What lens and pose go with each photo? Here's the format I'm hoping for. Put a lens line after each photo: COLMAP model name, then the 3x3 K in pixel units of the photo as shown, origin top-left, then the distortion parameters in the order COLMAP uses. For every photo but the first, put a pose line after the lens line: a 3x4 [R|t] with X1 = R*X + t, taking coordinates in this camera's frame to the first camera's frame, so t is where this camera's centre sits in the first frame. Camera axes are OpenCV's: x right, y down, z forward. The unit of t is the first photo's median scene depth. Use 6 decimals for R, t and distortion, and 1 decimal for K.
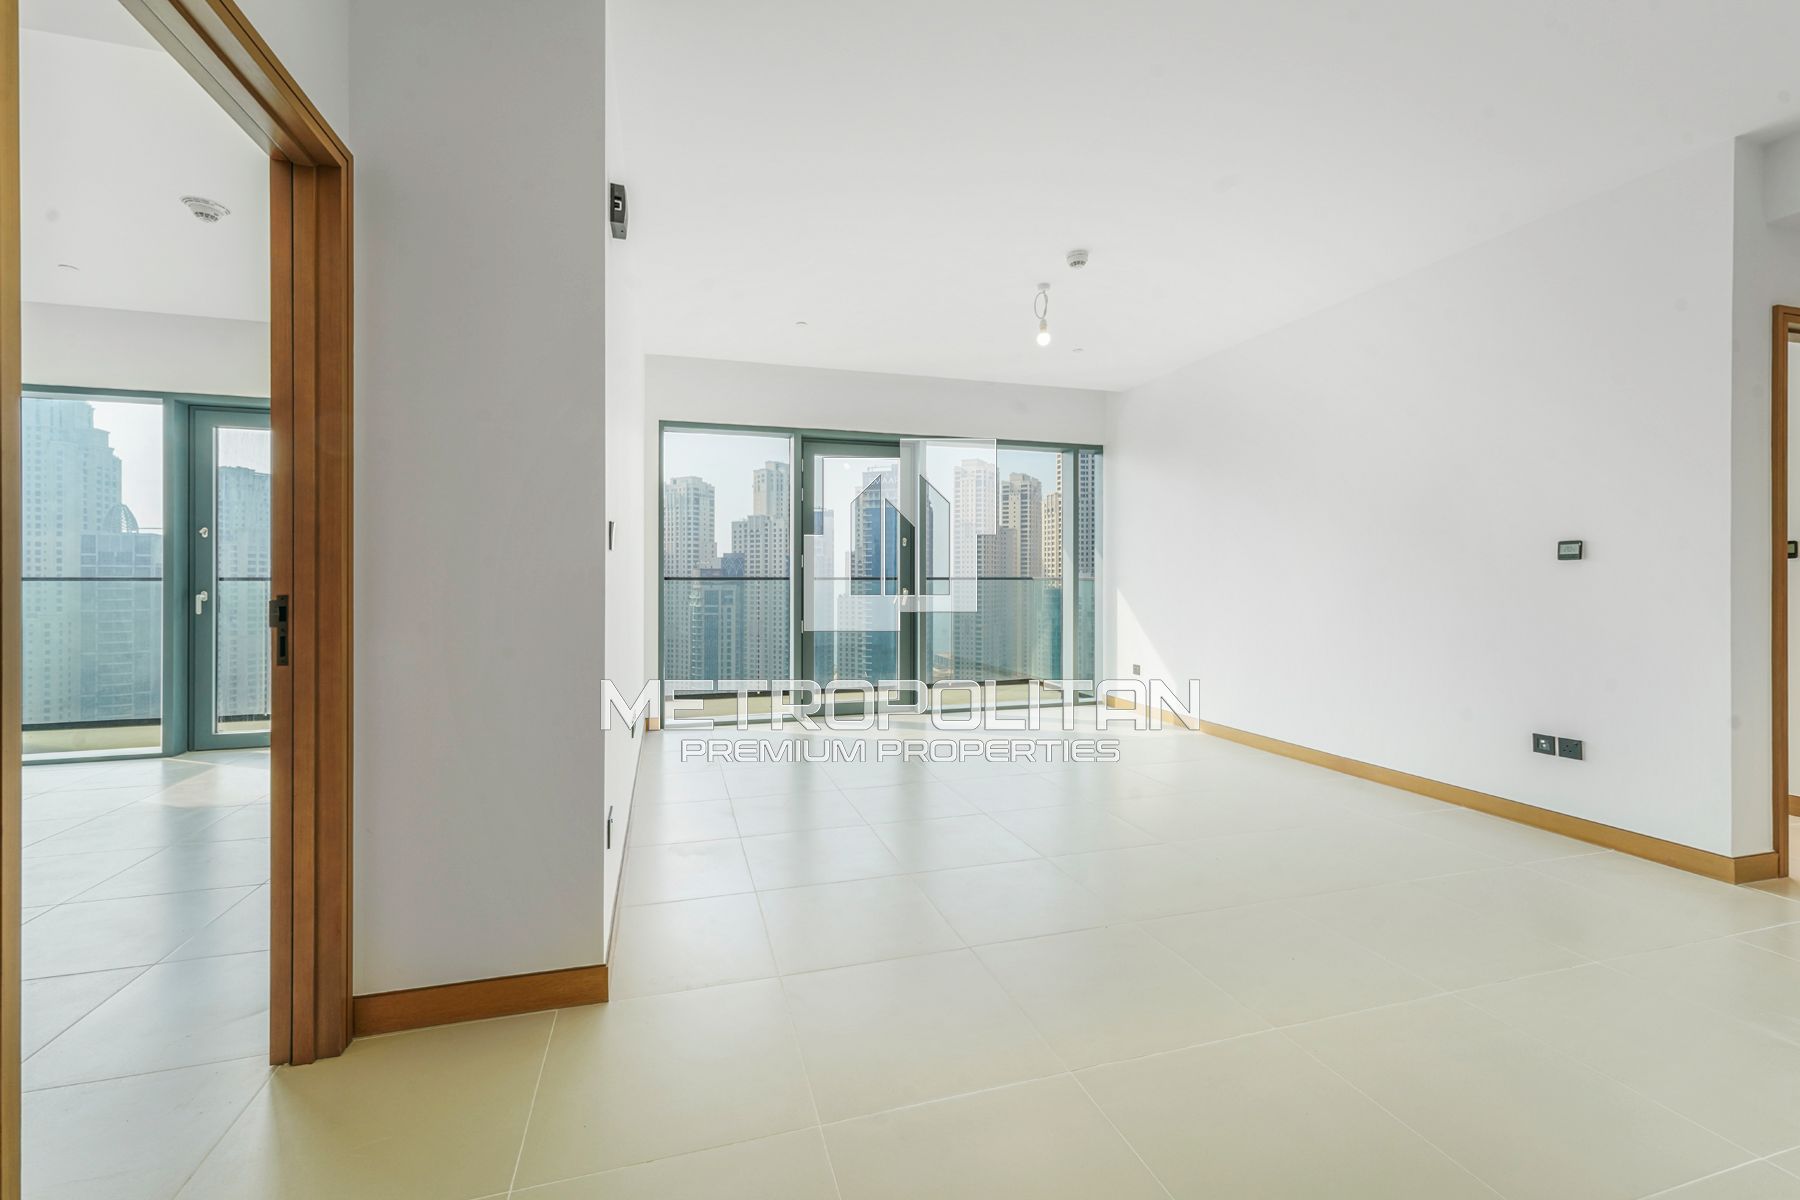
lens RADIAL K [[731.7, 0, 902.5], [0, 731.7, 601.7], [0, 0, 1]] dist [-0.003129, 0.002886]
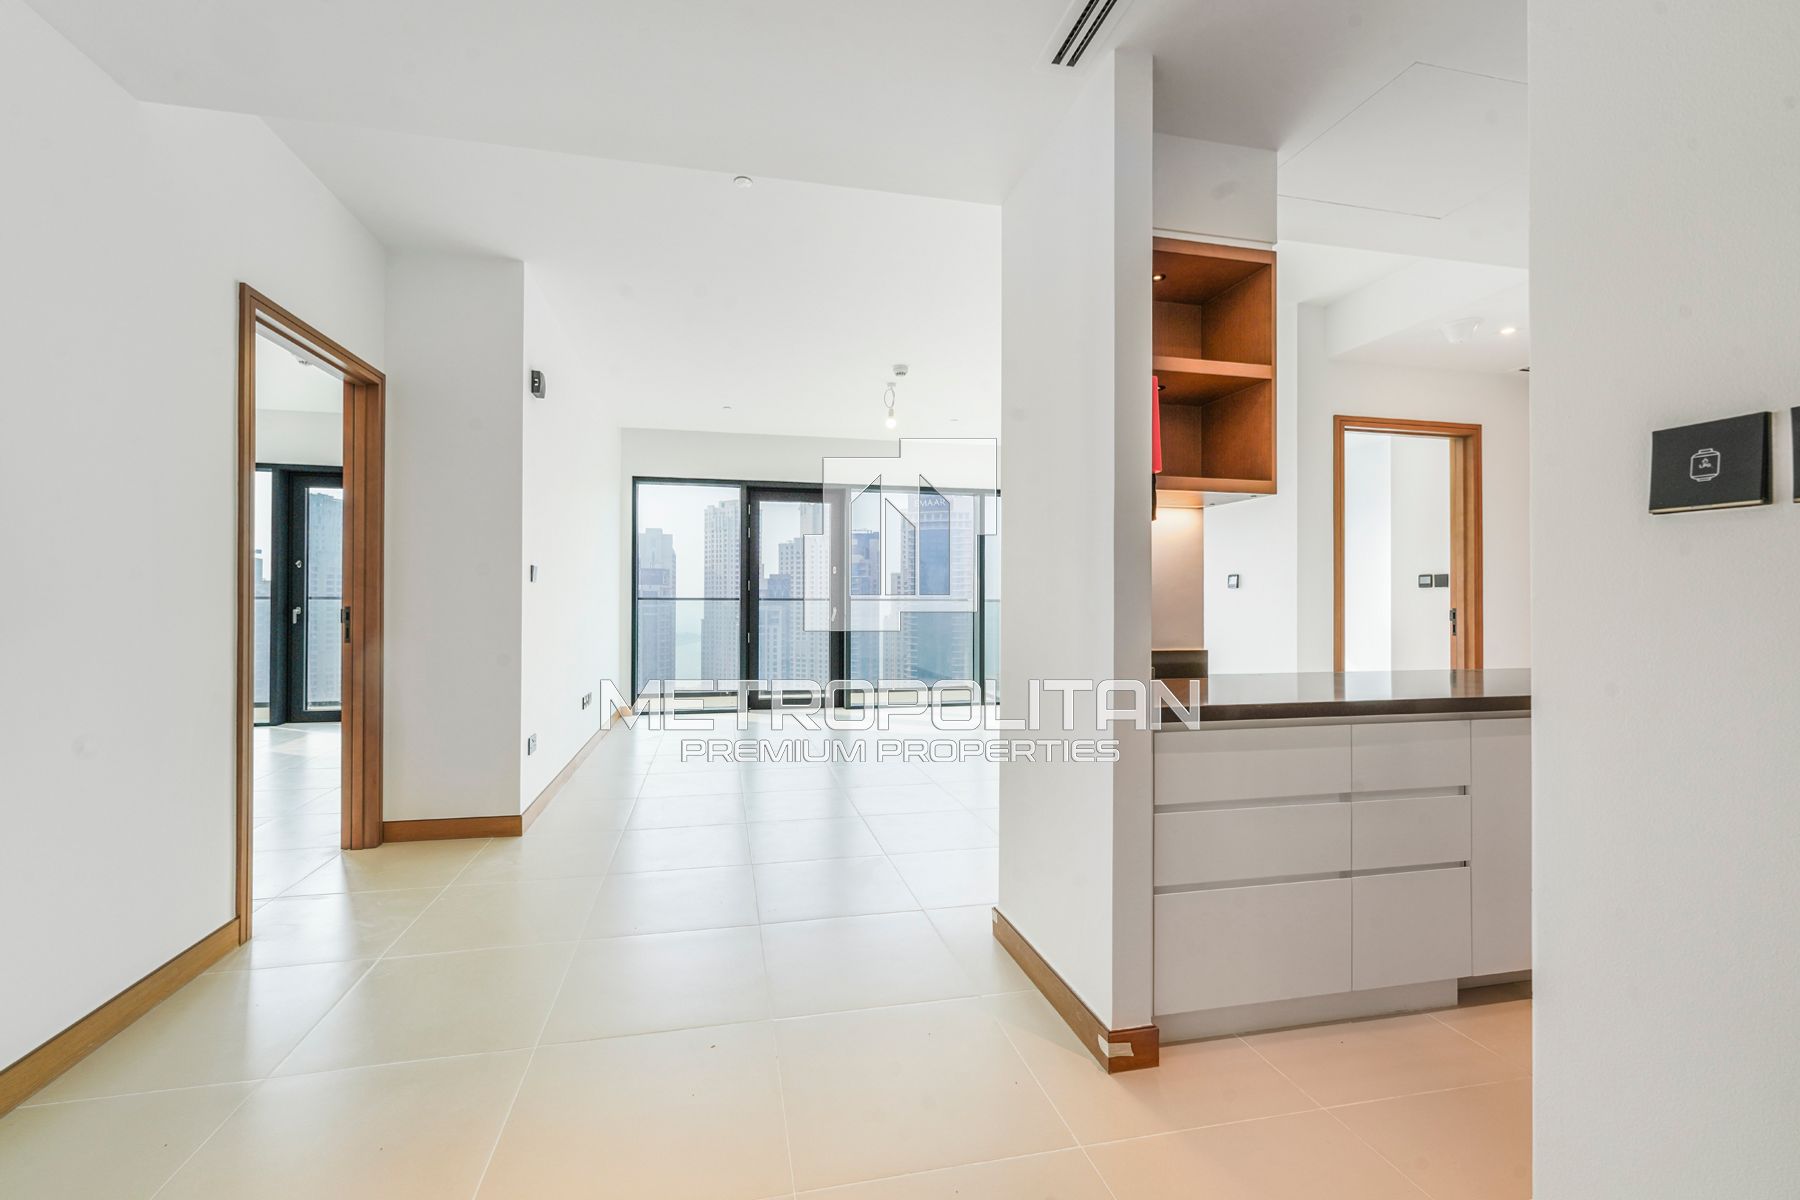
lens RADIAL K [[731.7, 0, 906.0], [0, 731.7, 622.0], [0, 0, 1]] dist [-0.003129, 0.002886]
pose [[0.998210, 0.006691, -0.059424, 0.269431], [-0.006784, 0.999976, -0.001354, 0.008493], [0.059413, 0.001755, 0.998232, -0.306339]]
